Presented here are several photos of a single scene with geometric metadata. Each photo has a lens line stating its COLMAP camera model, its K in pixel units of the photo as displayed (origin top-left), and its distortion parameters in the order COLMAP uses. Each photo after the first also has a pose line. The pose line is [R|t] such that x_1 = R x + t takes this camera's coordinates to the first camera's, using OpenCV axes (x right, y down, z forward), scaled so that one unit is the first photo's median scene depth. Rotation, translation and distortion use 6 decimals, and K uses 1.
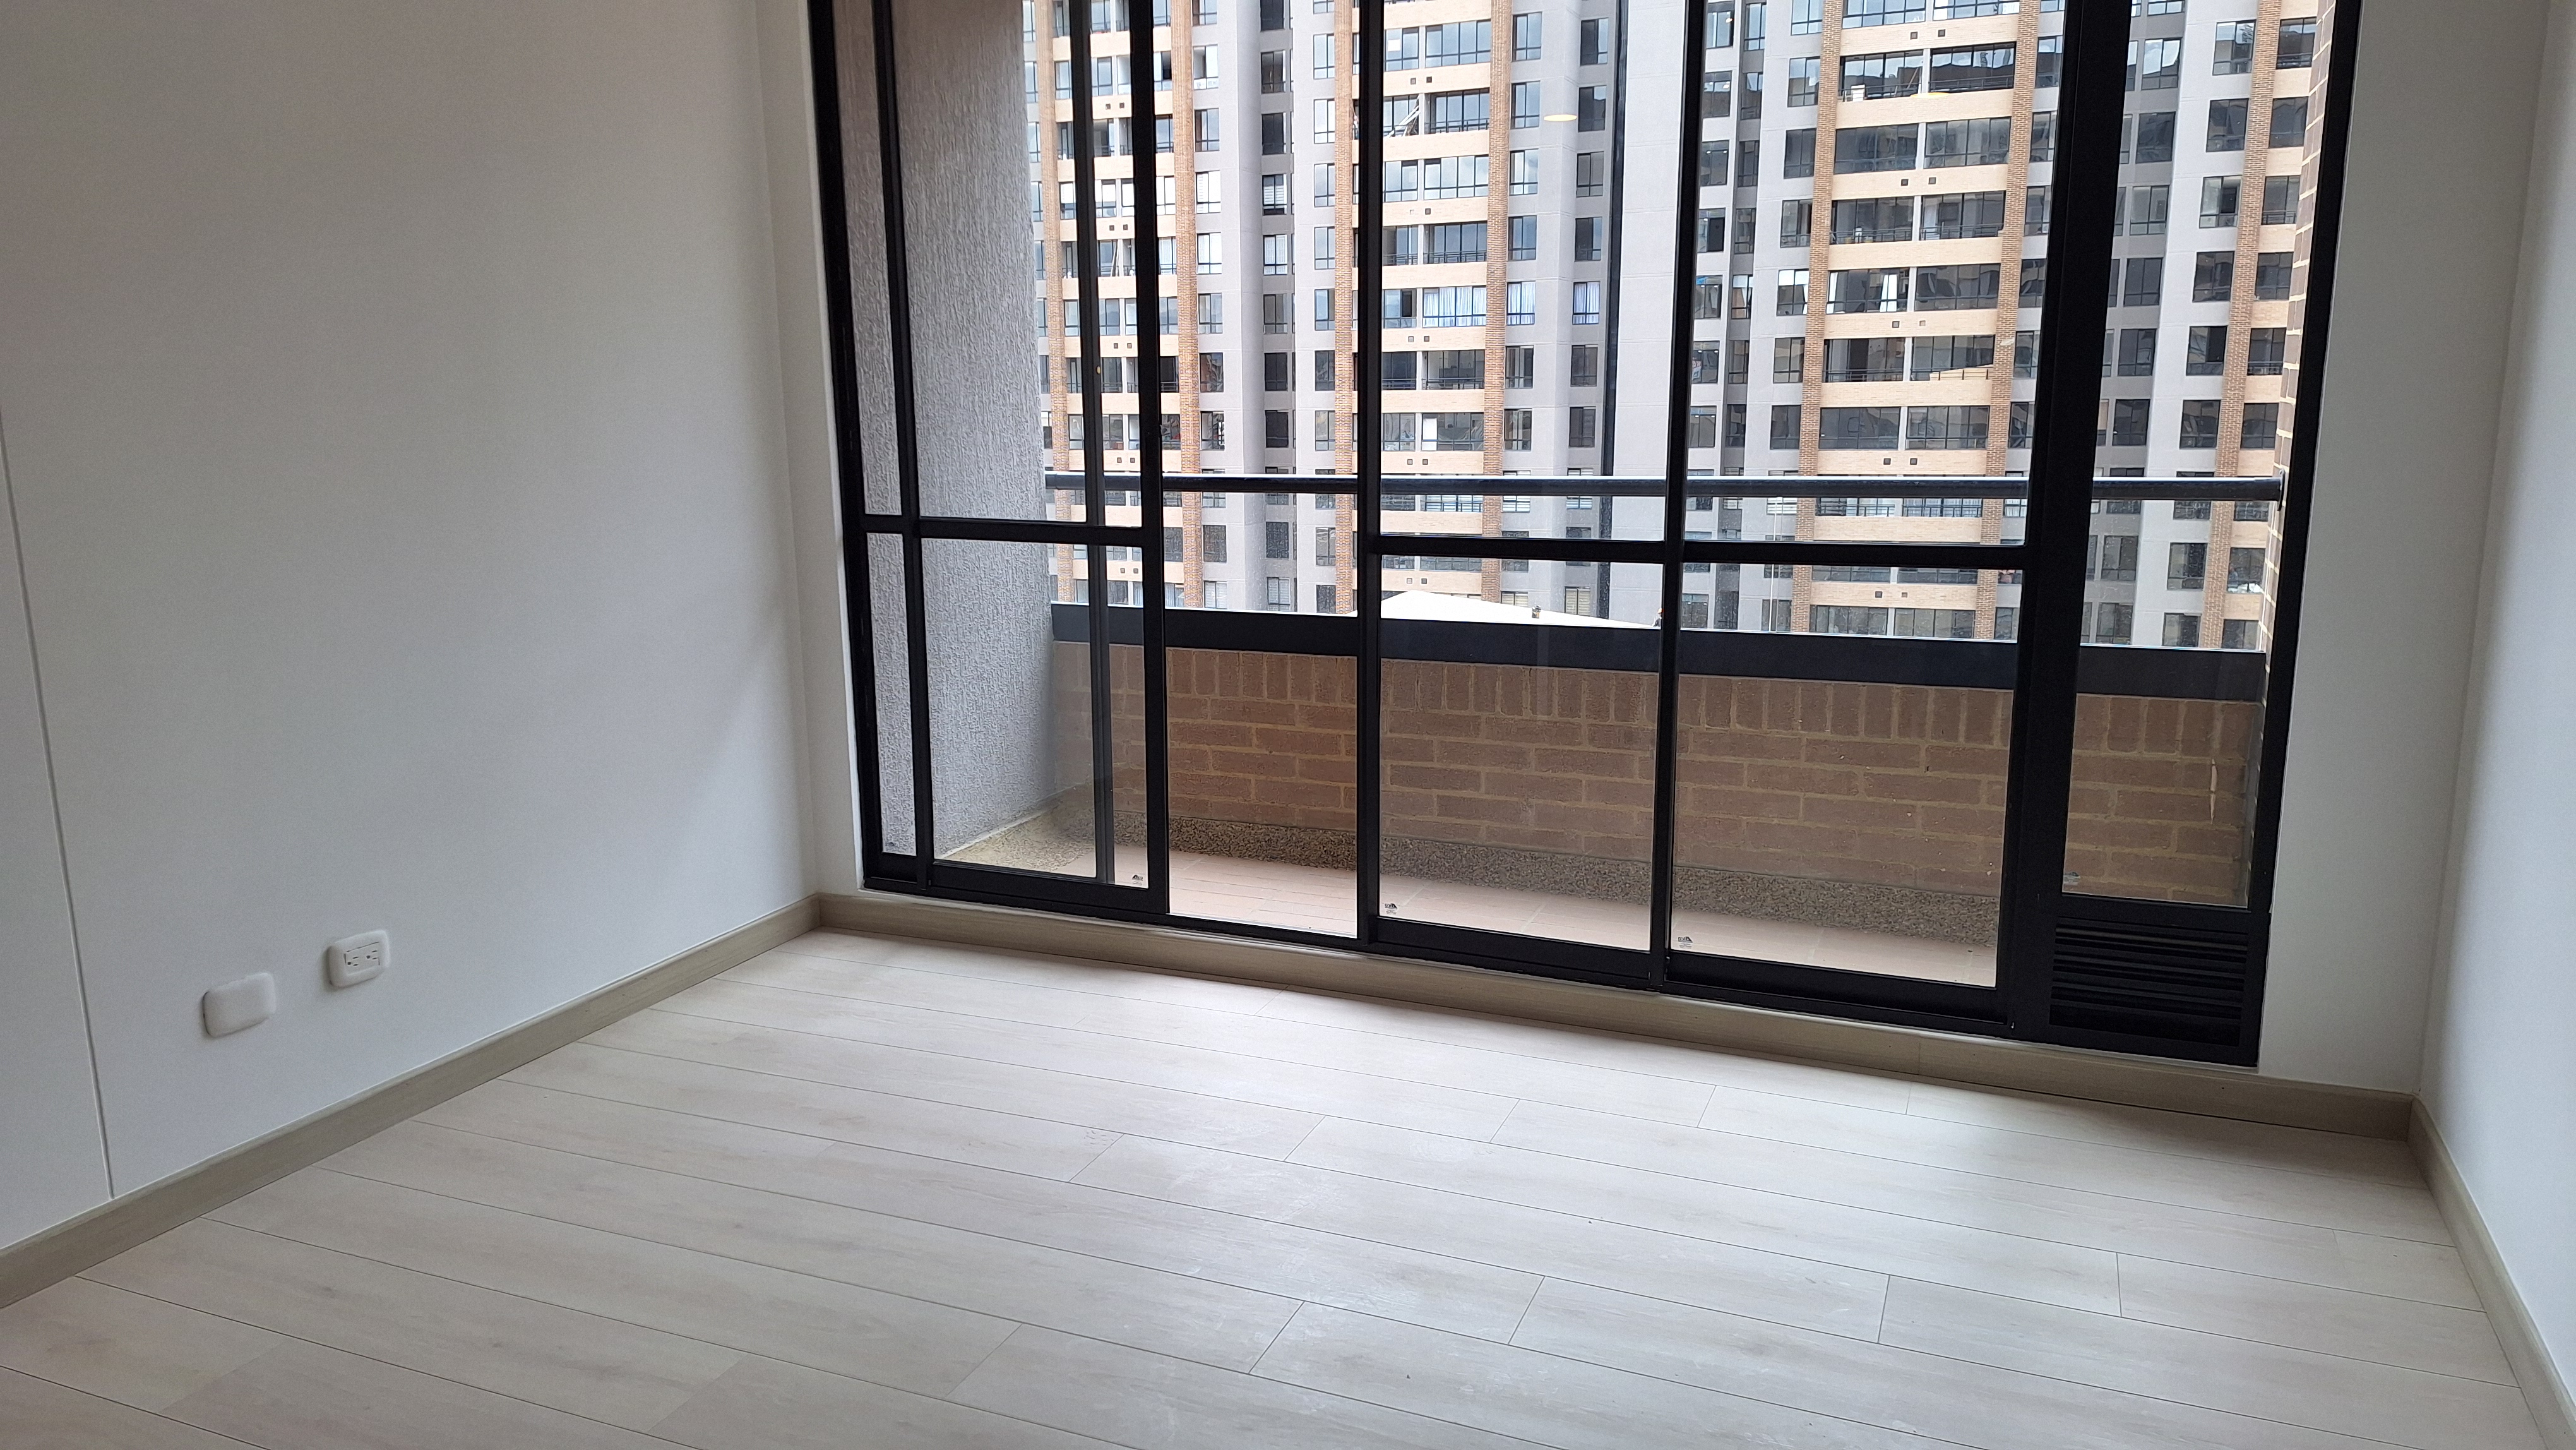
lens RADIAL K [[1772.9, 0, 1285.3], [0, 1772.9, 721.6], [0, 0, 1]] dist [0.129506, -0.183498]
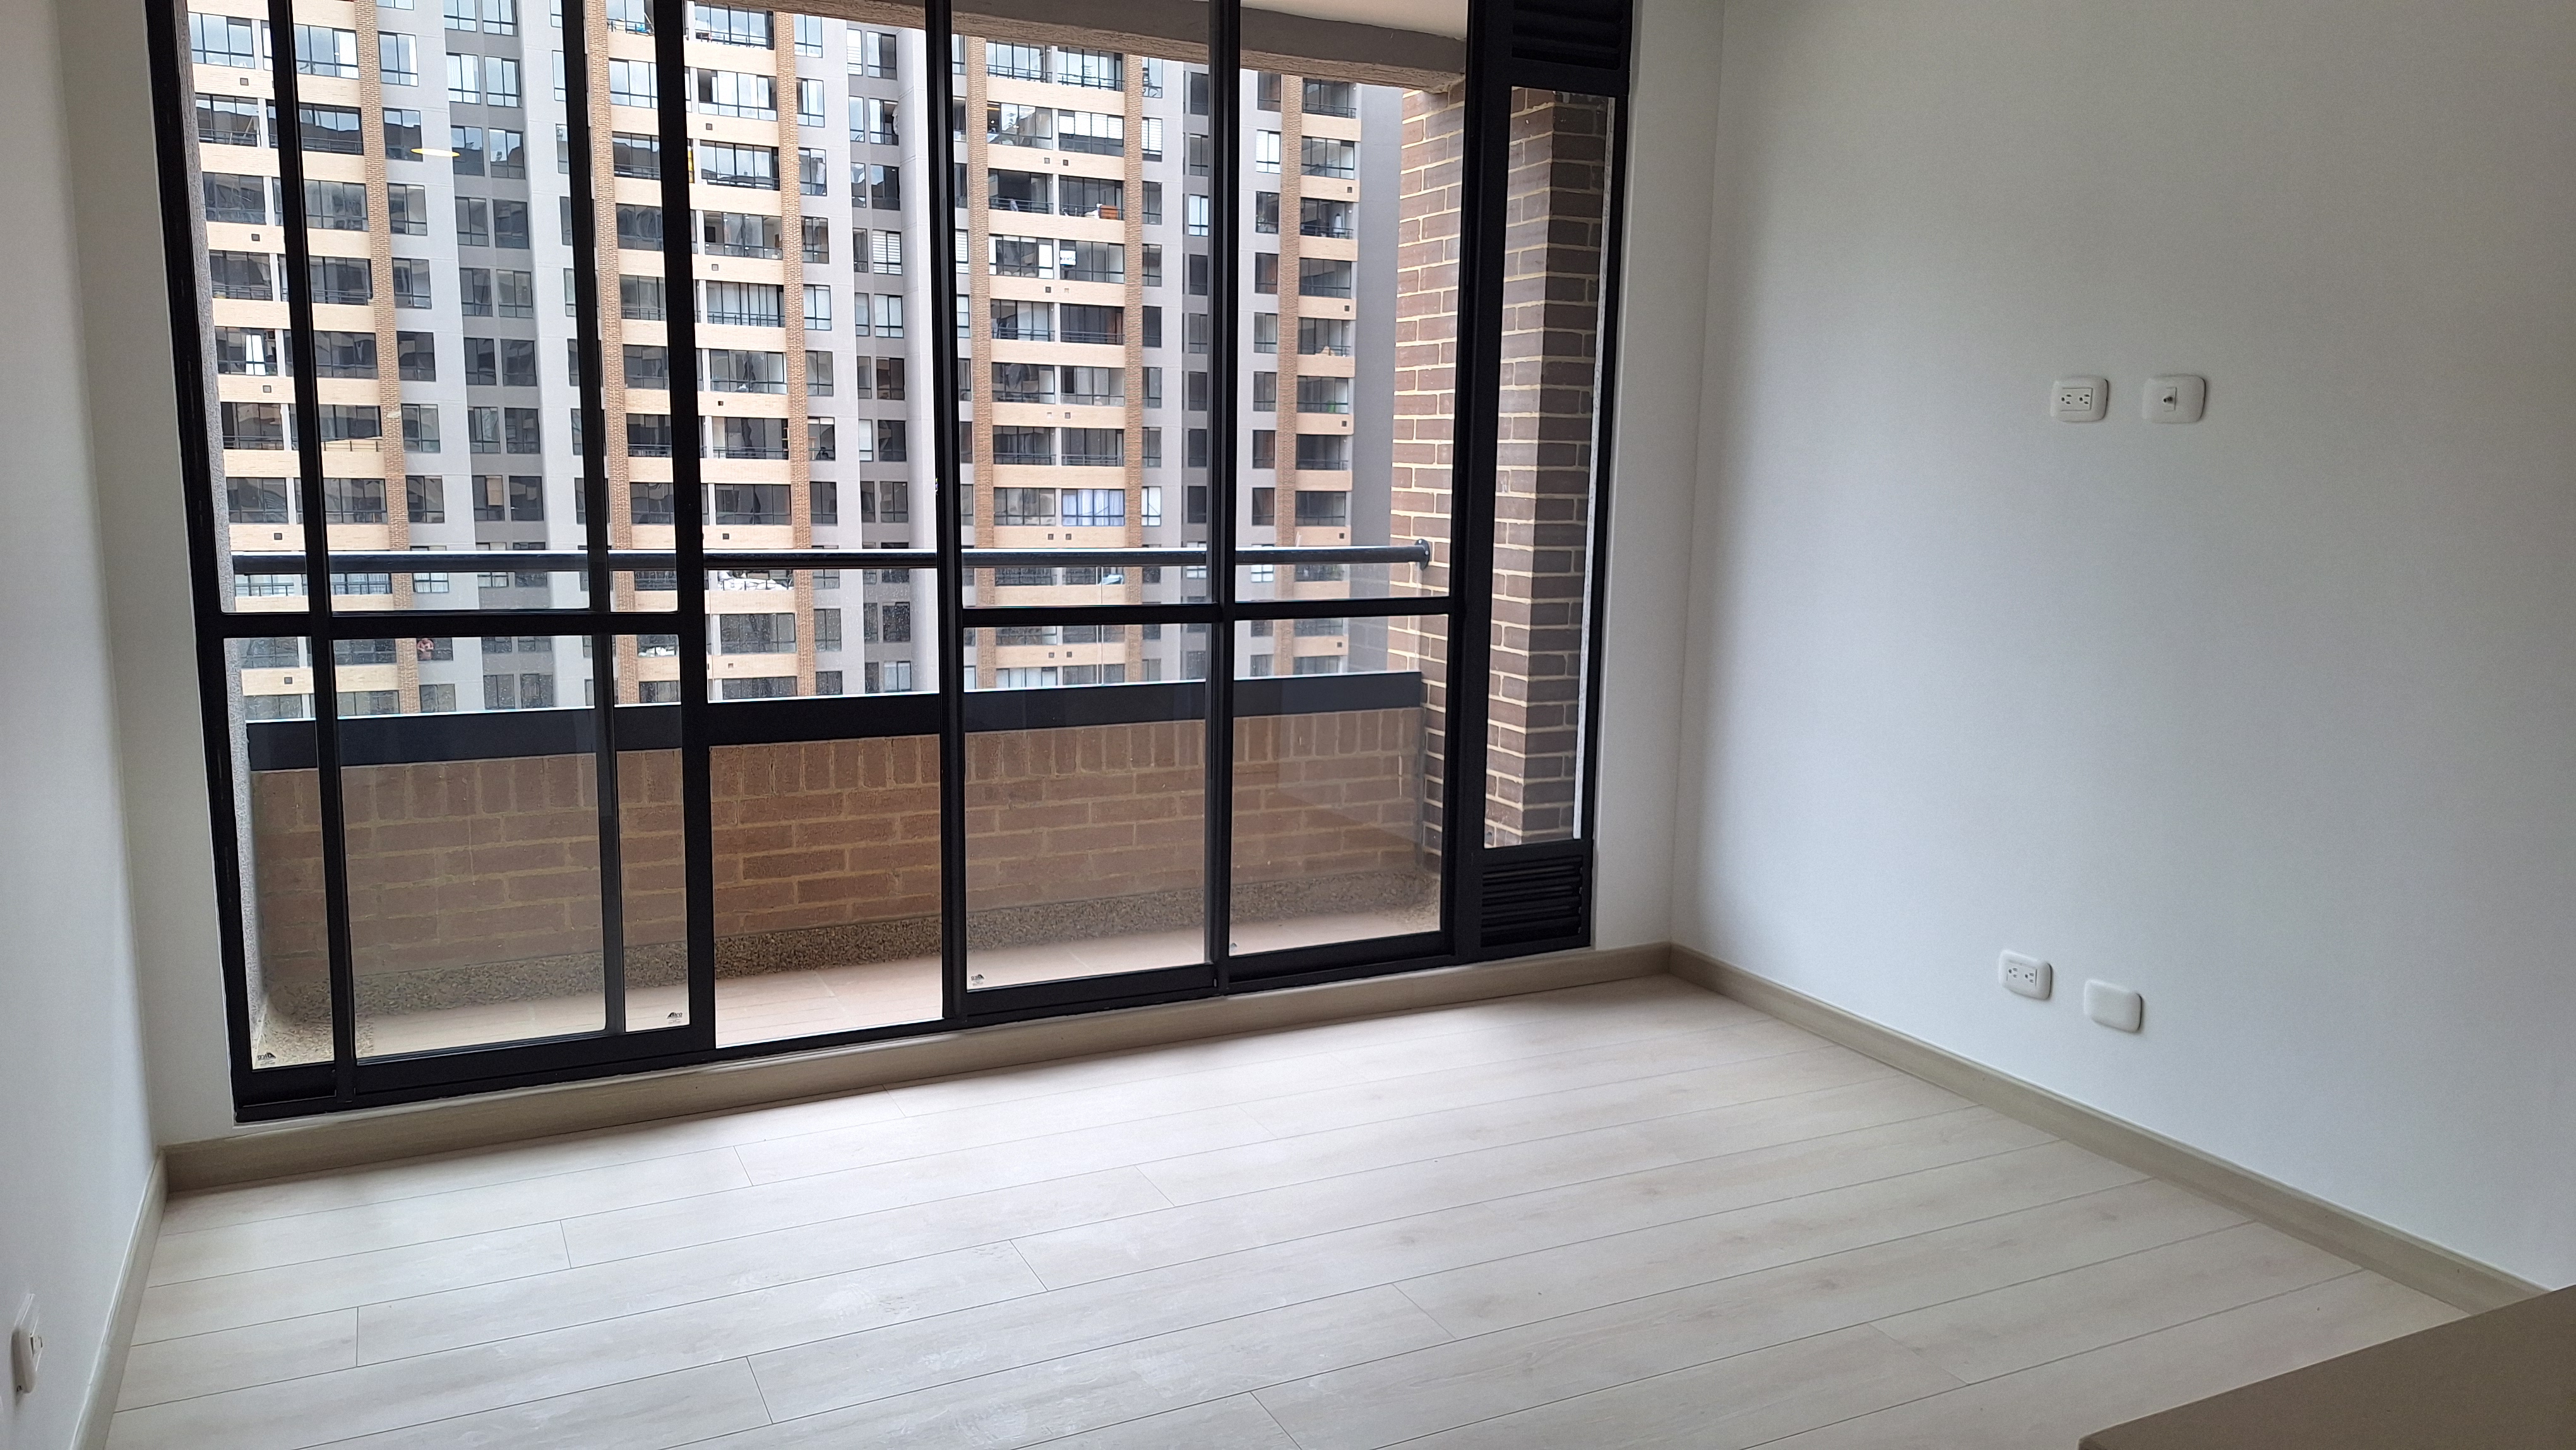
lens RADIAL K [[1772.9, 0, 1285.3], [0, 1772.9, 721.6], [0, 0, 1]] dist [0.129506, -0.183498]
pose [[0.635965, -0.089018, 0.766566, -0.538840], [0.120013, 0.992648, 0.015705, -0.031401], [-0.762329, 0.082010, 0.641973, 0.193459]]
